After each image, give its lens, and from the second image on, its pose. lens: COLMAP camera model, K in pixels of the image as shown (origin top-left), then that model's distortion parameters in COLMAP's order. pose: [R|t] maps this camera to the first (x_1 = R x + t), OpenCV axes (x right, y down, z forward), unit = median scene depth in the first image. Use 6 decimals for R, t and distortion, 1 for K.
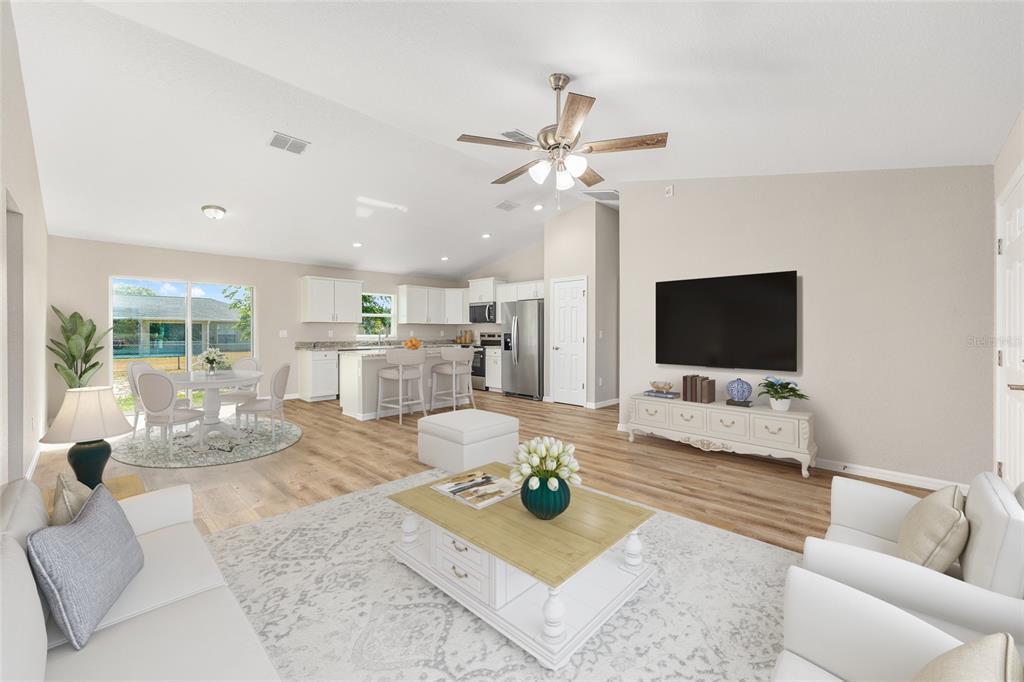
lens RADIAL K [[412.9, 0, 508.7], [0, 412.9, 333.9], [0, 0, 1]] dist [-0.000649, 0.001097]
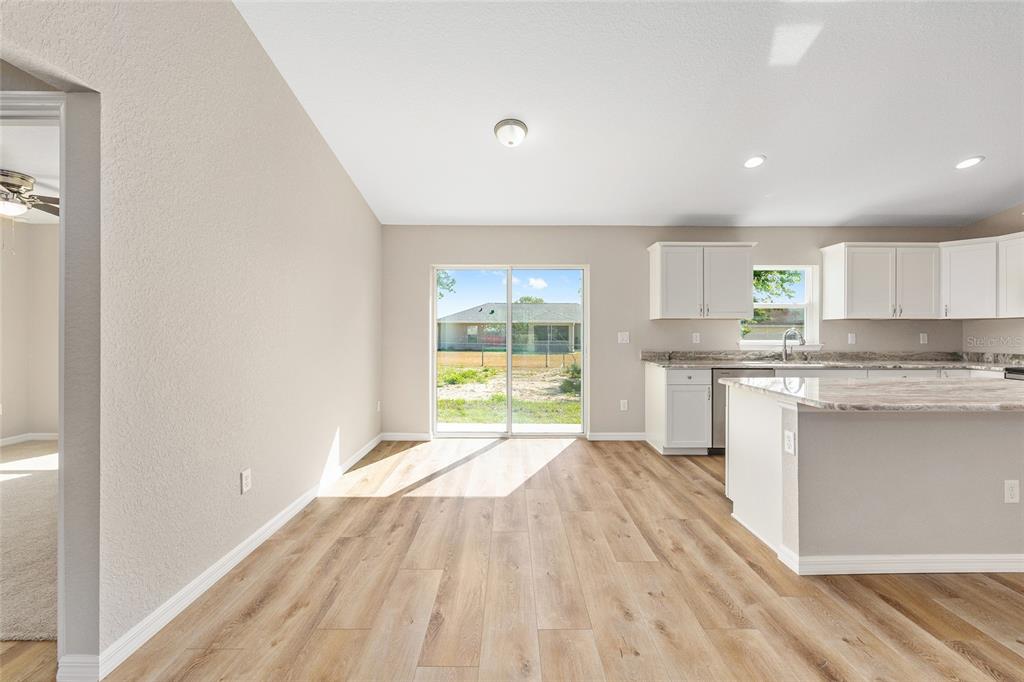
lens RADIAL K [[412.9, 0, 513.8], [0, 412.9, 332.4], [0, 0, 1]] dist [-0.000649, 0.001097]
pose [[0.704030, 0.000315, -0.710170, -0.174326], [-0.005074, 0.999977, -0.004587, -0.004059], [0.710152, 0.006833, 0.704015, 0.354871]]
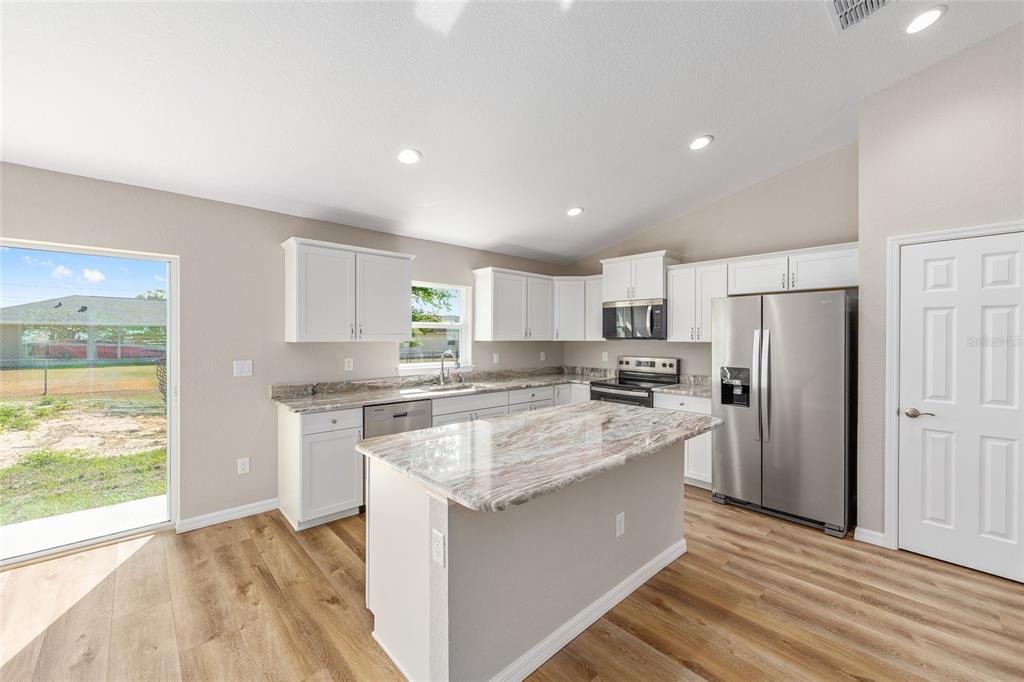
lens RADIAL K [[412.9, 0, 509.6], [0, 412.9, 340.0], [0, 0, 1]] dist [-0.000649, 0.001097]
pose [[0.998260, 0.003523, -0.058866, -0.194411], [-0.003536, 0.999994, -0.000111, -0.026461], [0.058865, 0.000319, 0.998266, 0.477817]]
